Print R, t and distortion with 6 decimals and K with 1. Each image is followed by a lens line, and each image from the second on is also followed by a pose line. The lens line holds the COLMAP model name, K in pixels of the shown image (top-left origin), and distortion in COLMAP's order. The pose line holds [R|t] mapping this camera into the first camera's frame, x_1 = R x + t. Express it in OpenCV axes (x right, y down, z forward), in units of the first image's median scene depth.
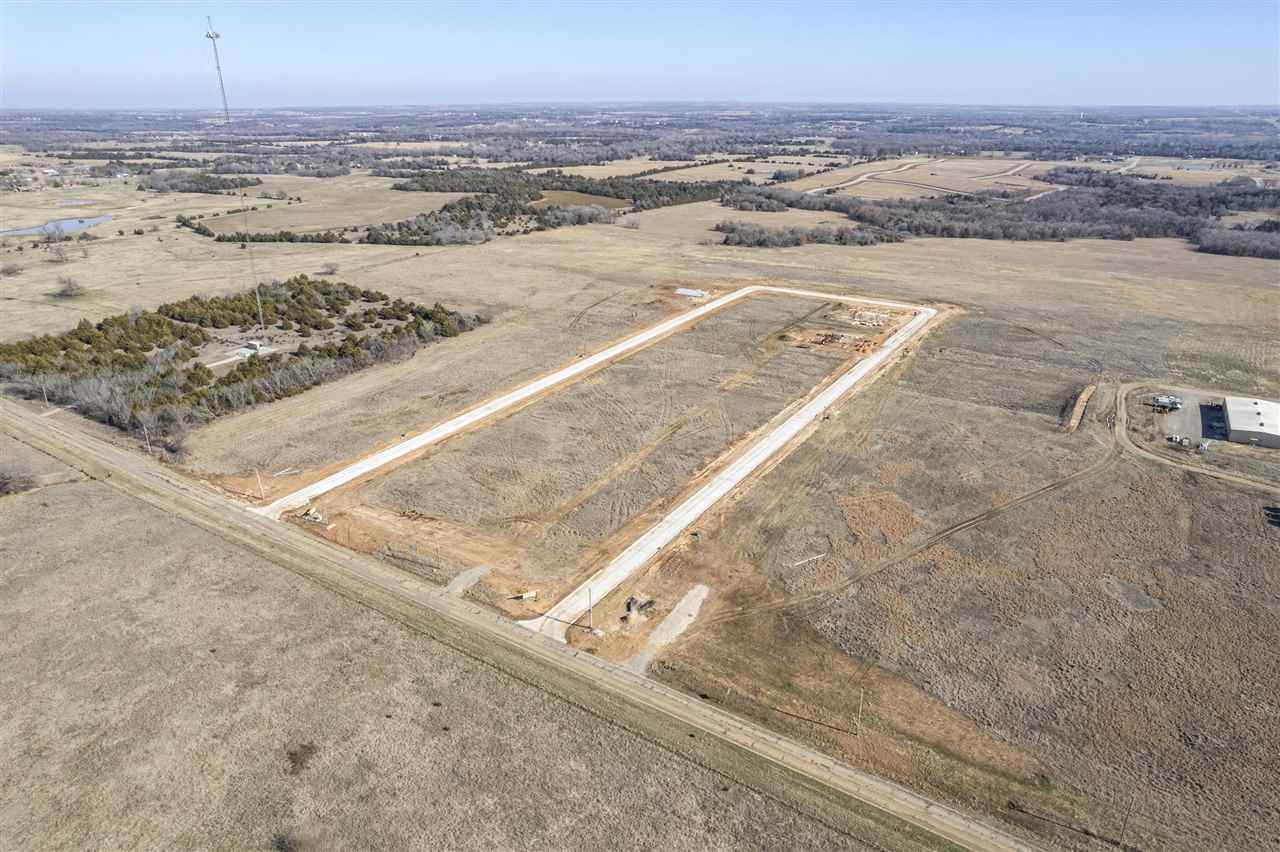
lens RADIAL K [[826.6, 0, 644.4], [0, 826.6, 424.6], [0, 0, 1]] dist [-0.078322, 0.071671]
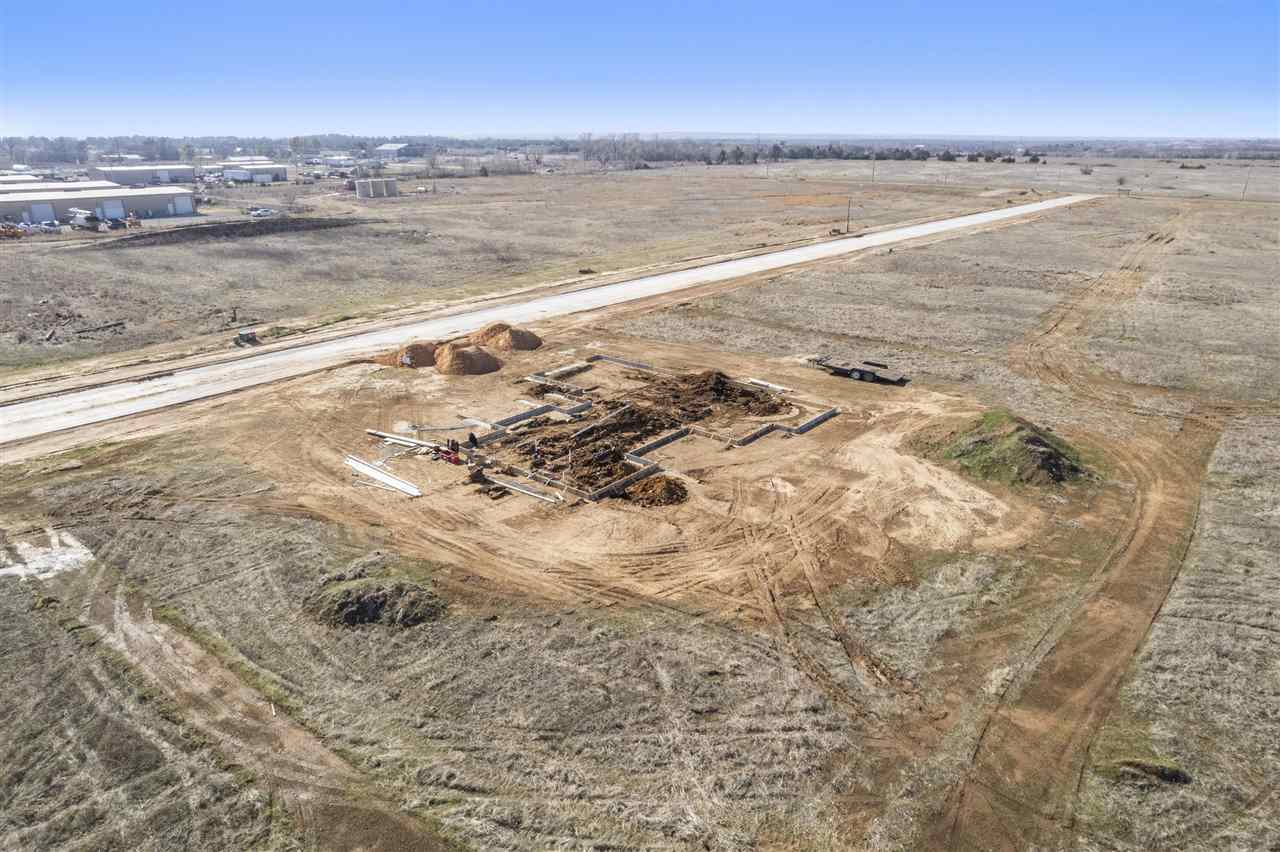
lens RADIAL K [[826.6, 0, 644.4], [0, 826.6, 424.6], [0, 0, 1]] dist [-0.078322, 0.071671]
pose [[-0.992257, -0.040193, 0.117515, 0.286142], [0.047559, 0.751104, 0.658468, -0.248390], [-0.114731, 0.658959, -0.743377, 1.500658]]
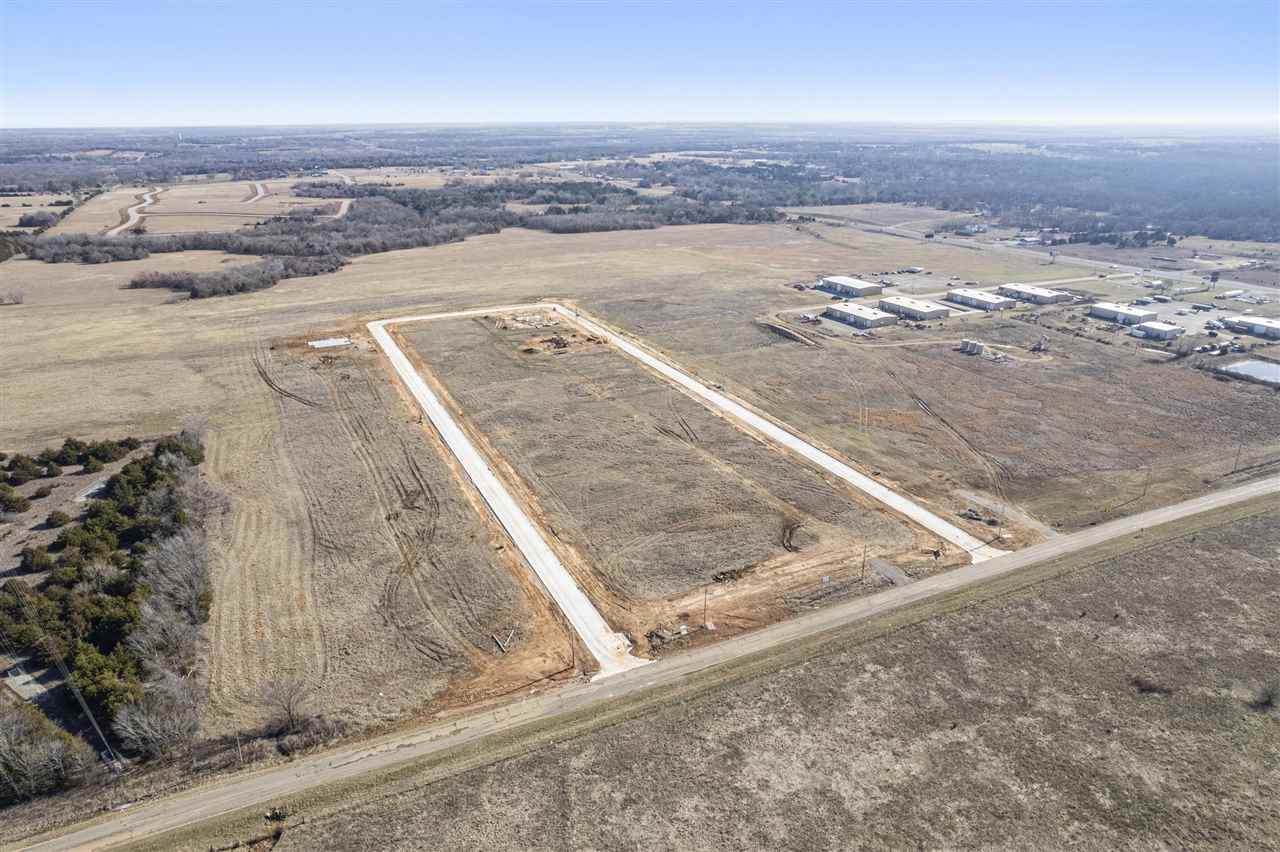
lens RADIAL K [[834.3, 0, 642.9], [0, 834.3, 423.6], [0, 0, 1]] dist [-0.051028, 0.000504]
pose [[0.530825, -0.296663, 0.793861, -0.824992], [0.318724, 0.937843, 0.137350, -0.164096], [-0.785264, 0.180114, 0.592385, 0.417593]]
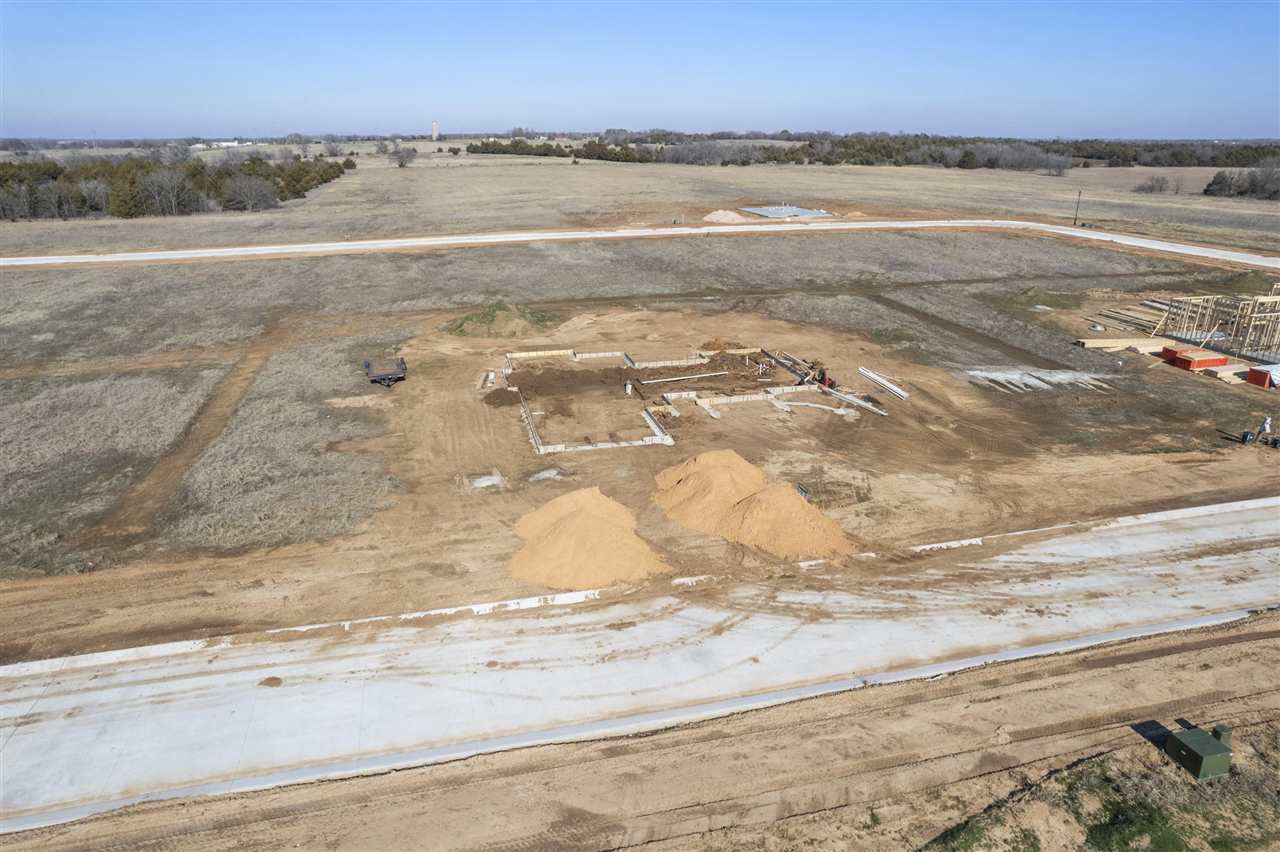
lens RADIAL K [[826.6, 0, 644.4], [0, 826.6, 424.6], [0, 0, 1]] dist [-0.078322, 0.071671]
pose [[0.722619, 0.234304, -0.650326, 0.429046], [-0.260334, 0.963777, 0.057963, -0.141536], [0.640350, 0.127417, 0.757441, 1.237383]]
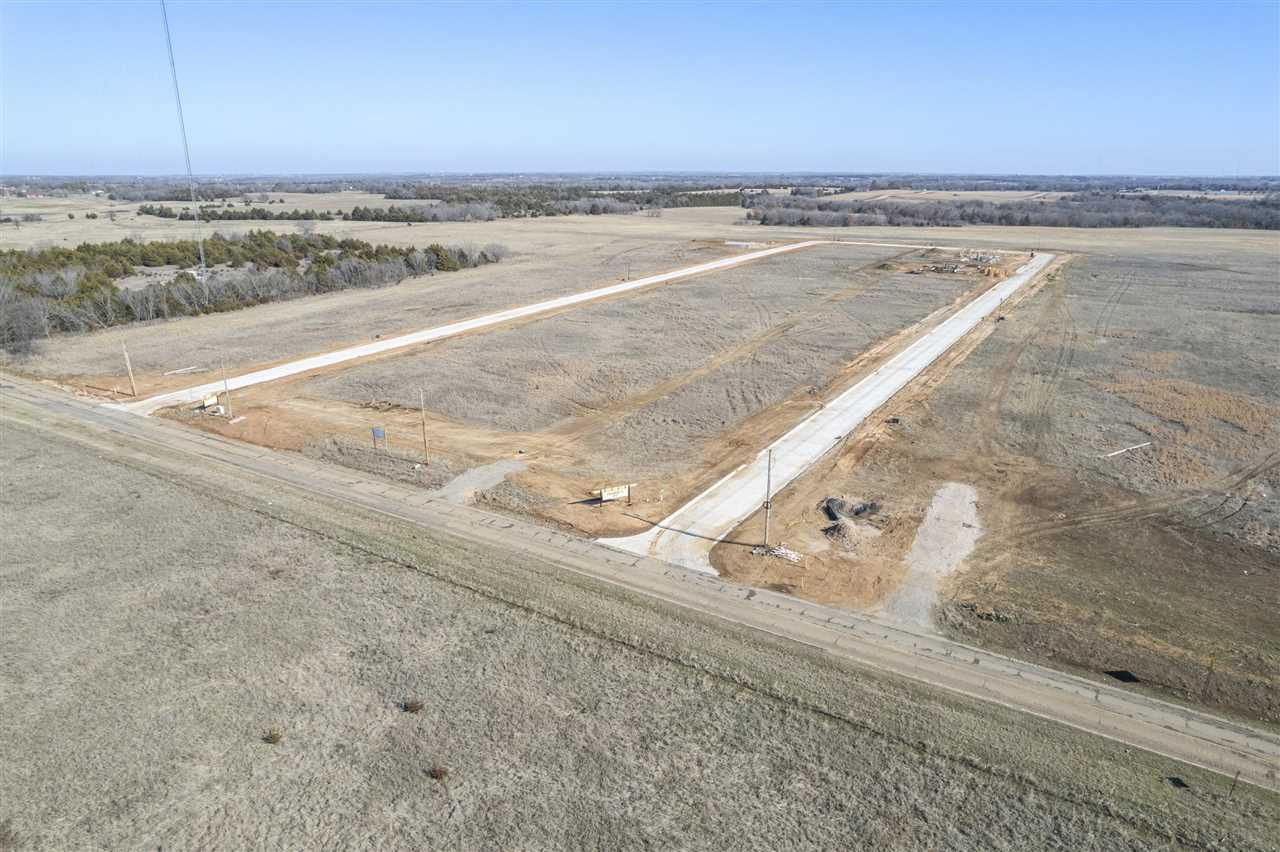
lens RADIAL K [[831.1, 0, 644.1], [0, 831.1, 381.9], [0, 0, 1]] dist [-0.079694, 0.075780]
pose [[0.999941, -0.000088, 0.010824, -0.086833], [0.001490, 0.991564, -0.129607, 0.138606], [-0.010722, 0.129616, 0.991506, 0.348355]]
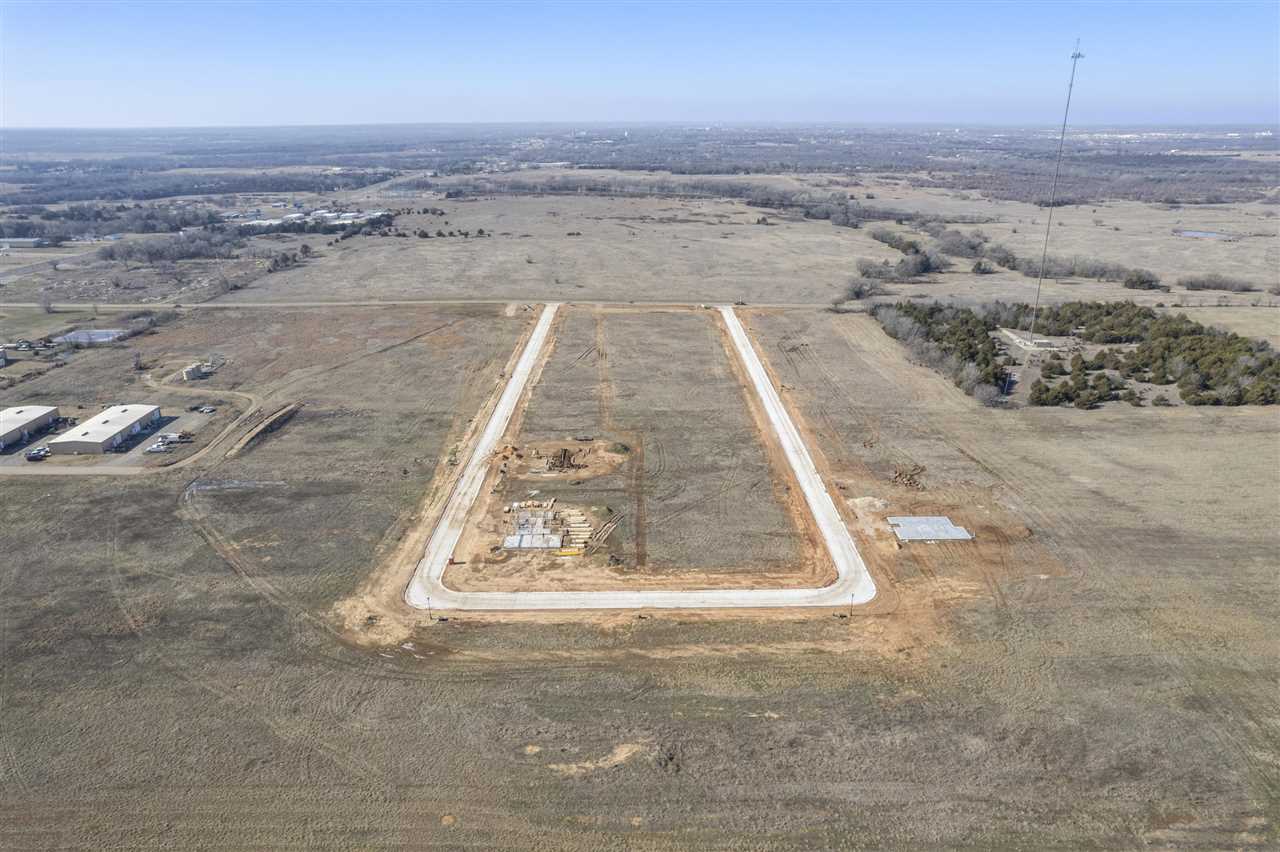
lens RADIAL K [[826.6, 0, 644.4], [0, 826.6, 424.6], [0, 0, 1]] dist [-0.078322, 0.071671]
pose [[-0.842324, 0.194749, -0.502557, 0.707234], [-0.194347, 0.759957, 0.620237, -0.790912], [0.502712, 0.620111, -0.602281, 1.985666]]
